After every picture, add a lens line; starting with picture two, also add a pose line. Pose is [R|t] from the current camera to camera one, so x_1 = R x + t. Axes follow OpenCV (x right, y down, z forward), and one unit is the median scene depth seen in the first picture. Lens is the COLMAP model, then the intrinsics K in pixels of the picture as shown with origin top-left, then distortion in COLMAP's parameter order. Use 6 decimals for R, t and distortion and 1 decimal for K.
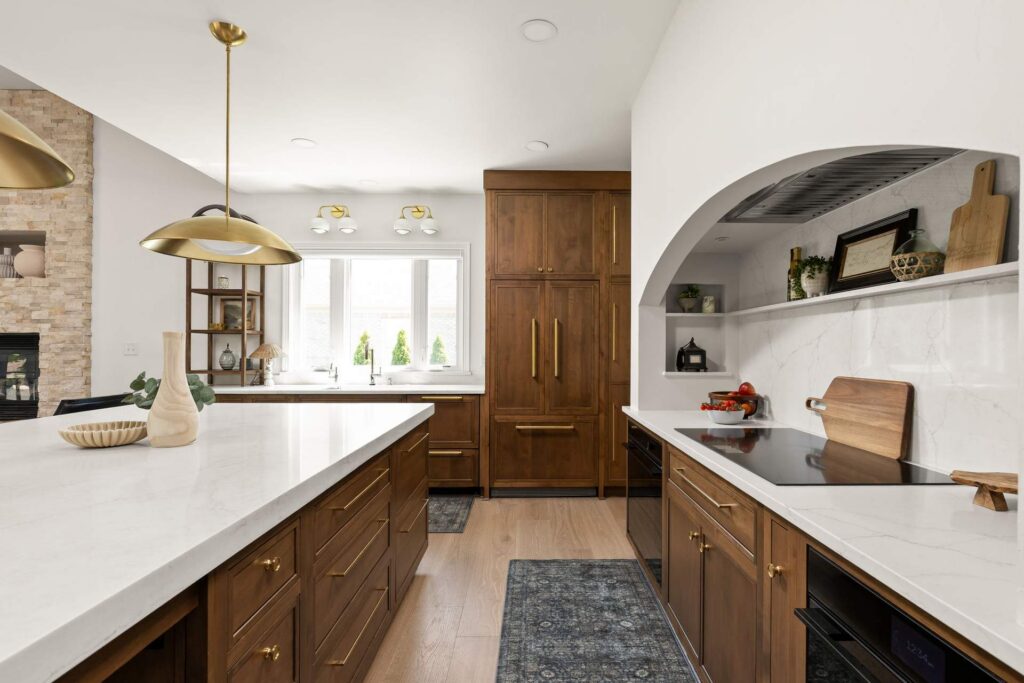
lens RADIAL K [[490.1, 0, 533.2], [0, 490.1, 348.4], [0, 0, 1]] dist [-0.000622, -0.000341]
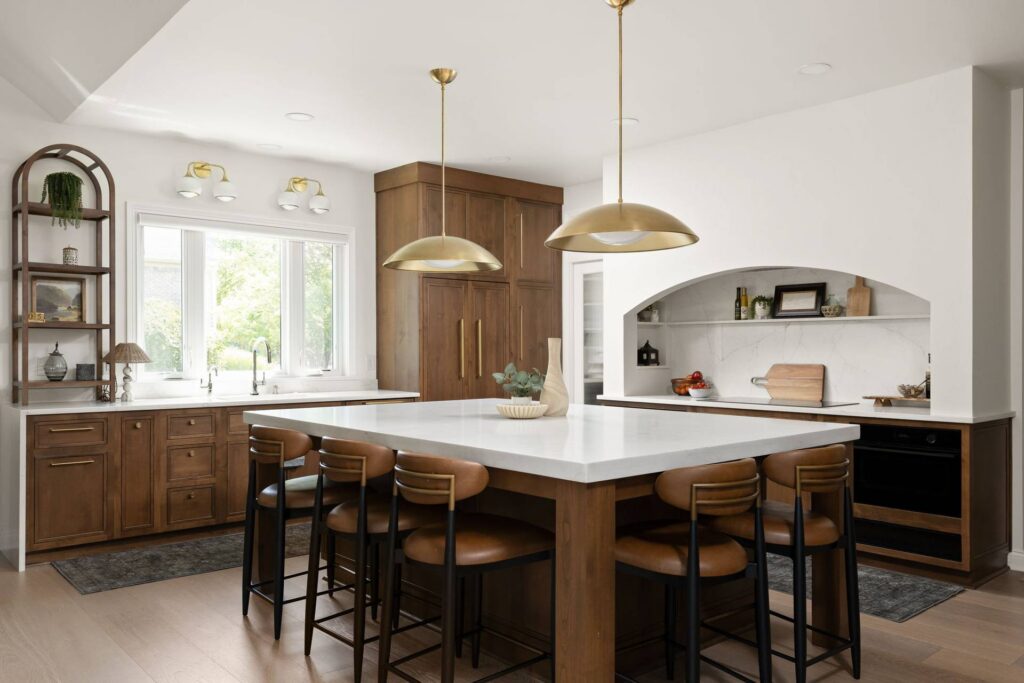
lens RADIAL K [[789.1, 0, 511.7], [0, 789.1, 349.2], [0, 0, 1]] dist [0.004302, 0.001964]
pose [[0.761661, -0.002447, 0.647971, -0.949971], [0.001991, 0.999997, 0.001437, -0.001279], [-0.647972, 0.000196, 0.761664, -0.279944]]
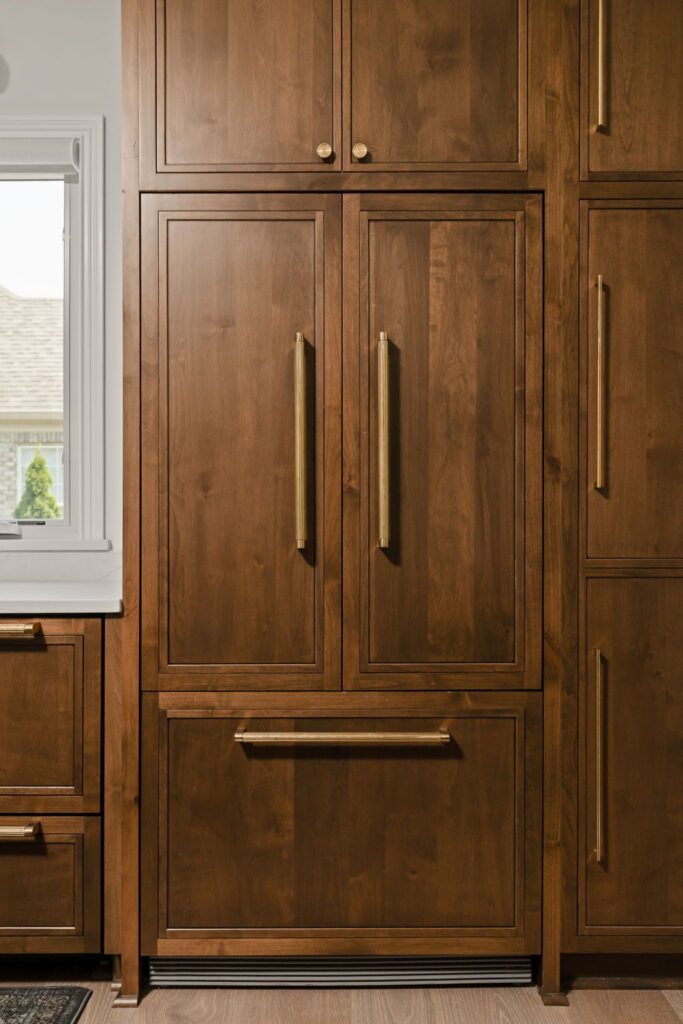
lens RADIAL K [[789.1, 0, 341.5], [0, 789.1, 512.0], [0, 0, 1]] dist [0.004302, 0.001964]
pose [[0.999932, -0.003127, -0.011213, 0.028012], [0.003233, 0.999950, 0.009465, 0.032915], [0.011183, -0.009501, 0.999892, 0.563681]]
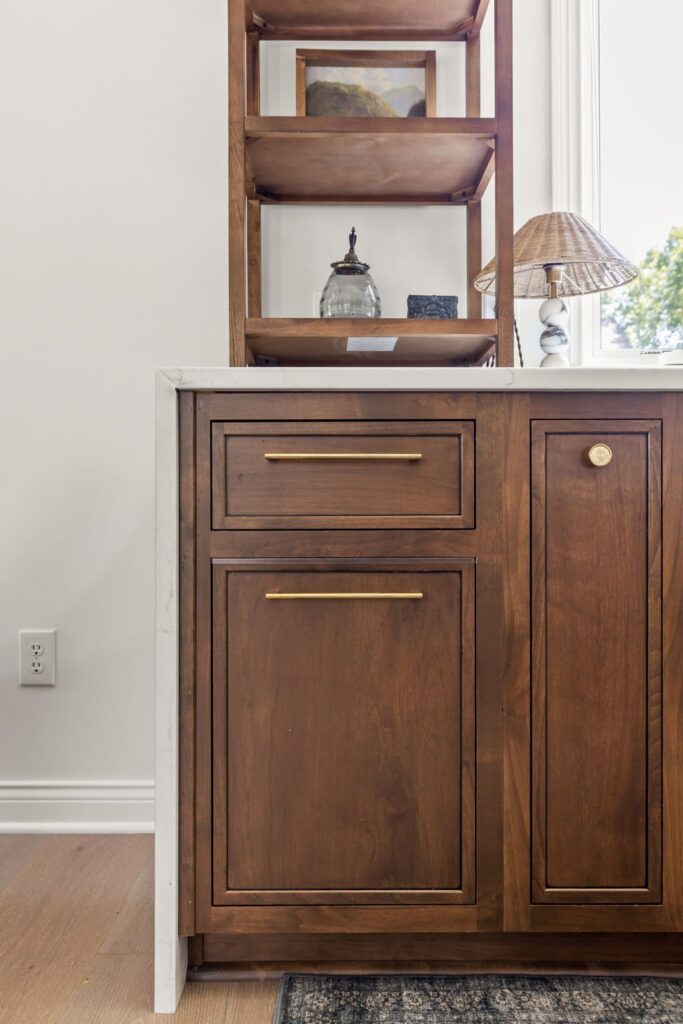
lens RADIAL K [[789.1, 0, 341.5], [0, 789.1, 512.0], [0, 0, 1]] dist [0.004302, 0.001964]
pose [[0.999953, -0.003083, -0.009164, -0.695198], [0.003000, 0.999954, -0.009062, 0.135170], [0.009192, 0.009035, 0.999917, 0.712374]]
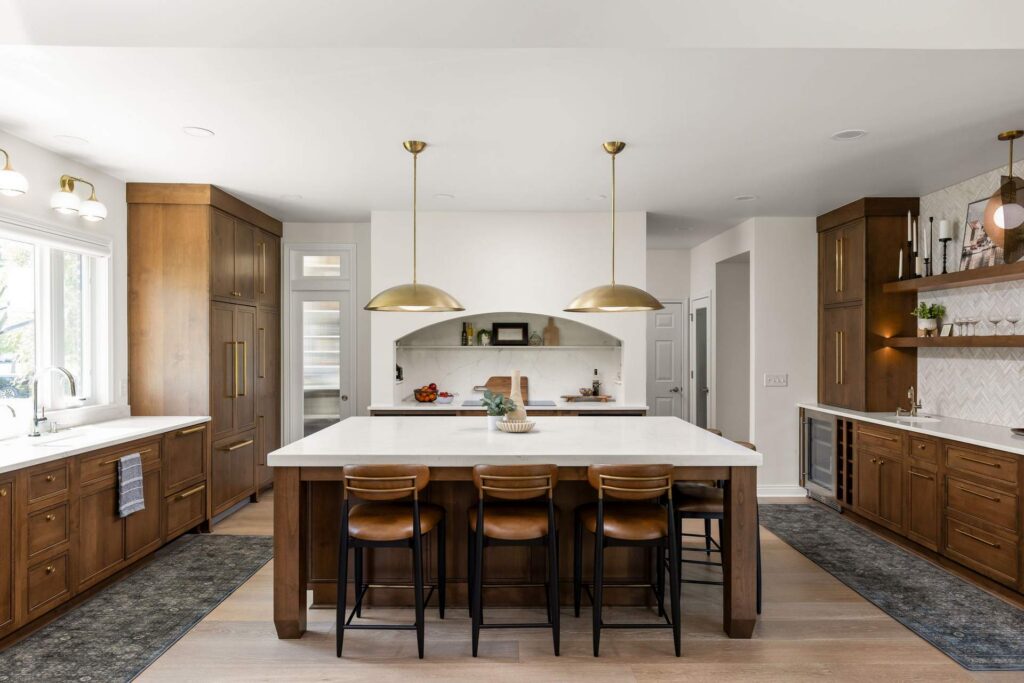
lens RADIAL K [[645.1, 0, 515.8], [0, 645.1, 348.6], [0, 0, 1]] dist [0.002416, 0.000143]
pose [[0.005504, -0.006575, 0.999963, -1.337214], [-0.000101, 0.999978, 0.006576, -0.054260], [-0.999985, -0.000137, 0.005503, 0.402005]]
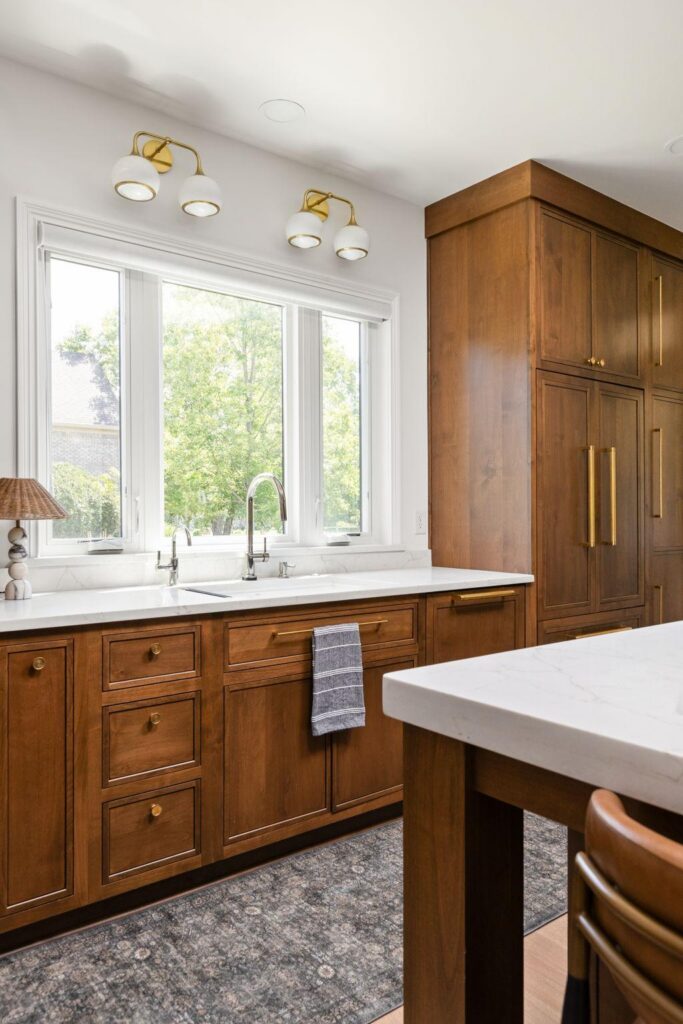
lens RADIAL K [[720.4, 0, 339.5], [0, 720.4, 514.9], [0, 0, 1]] dist [0.001546, 0.005291]
pose [[0.796941, -0.002643, 0.604052, -0.733022], [0.003528, 0.999994, -0.000280, 0.019475], [-0.604047, 0.002355, 0.796945, 0.503806]]
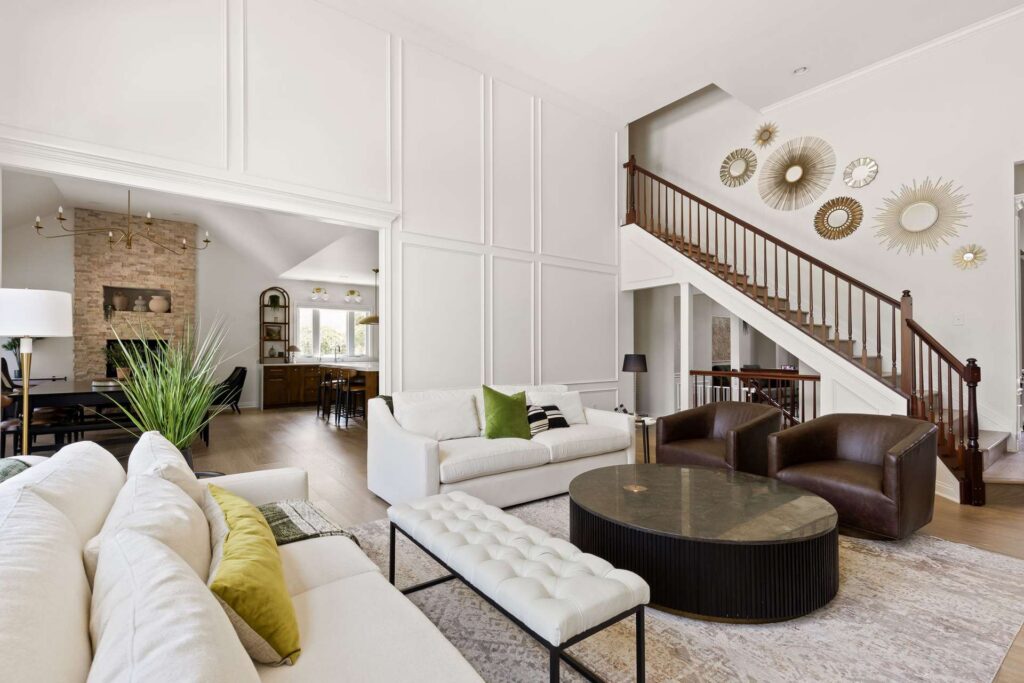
lens RADIAL K [[467.5, 0, 509.8], [0, 467.5, 346.1], [0, 0, 1]] dist [0.000376, 0.000080]
pose [[0.810615, 0.001689, 0.585578, -1.117976], [0.001542, 0.999986, -0.005018, 0.007425], [-0.585578, 0.004971, 0.810601, -1.588208]]
